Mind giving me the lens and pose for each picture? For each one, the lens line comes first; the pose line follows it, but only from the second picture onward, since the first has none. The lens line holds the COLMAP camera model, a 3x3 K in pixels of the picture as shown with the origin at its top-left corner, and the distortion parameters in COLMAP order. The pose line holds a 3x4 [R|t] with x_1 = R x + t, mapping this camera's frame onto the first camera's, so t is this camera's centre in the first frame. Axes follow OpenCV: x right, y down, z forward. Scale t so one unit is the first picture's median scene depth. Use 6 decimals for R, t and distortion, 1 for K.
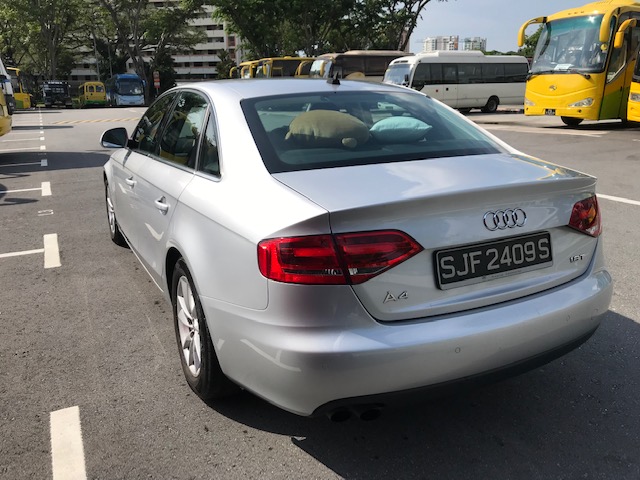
lens RADIAL K [[526.0, 0, 318.1], [0, 526.0, 239.3], [0, 0, 1]] dist [0.022482, -0.025827]
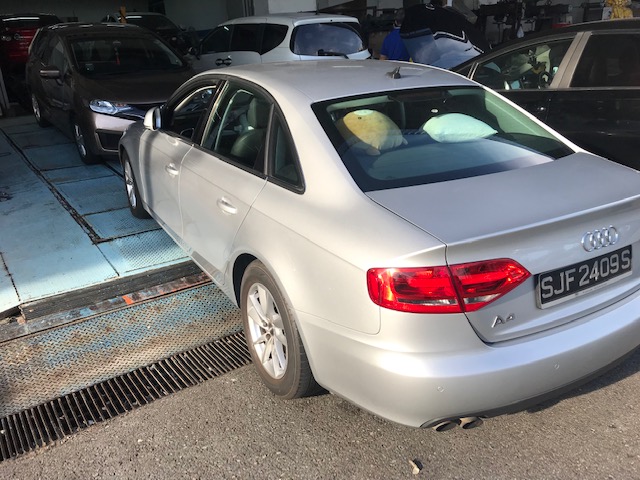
lens RADIAL K [[526.0, 0, 318.0], [0, 526.0, 246.1], [0, 0, 1]] dist [0.022482, -0.025827]
pose [[0.998597, -0.024243, 0.047082, -0.233695], [0.018213, 0.992049, 0.124527, -0.152972], [-0.049727, -0.123495, 0.991098, -0.003209]]
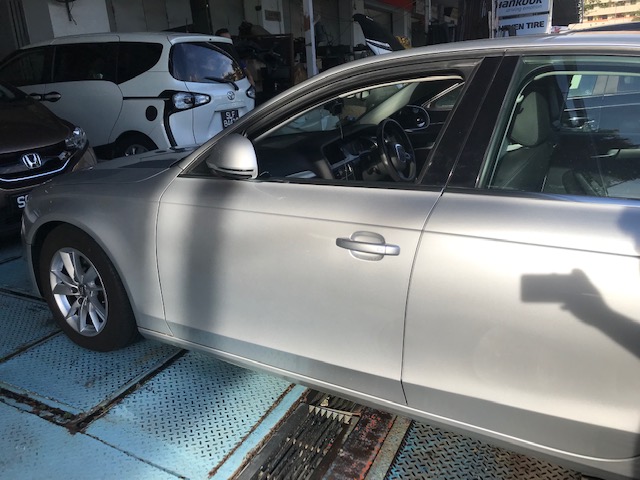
lens RADIAL K [[526.0, 0, 320.1], [0, 526.0, 241.8], [0, 0, 1]] dist [0.022482, -0.025827]
pose [[0.845683, -0.169591, 0.506023, -1.100849], [0.154153, 0.985375, 0.072617, -0.273237], [-0.510938, 0.016594, 0.859457, 1.058018]]
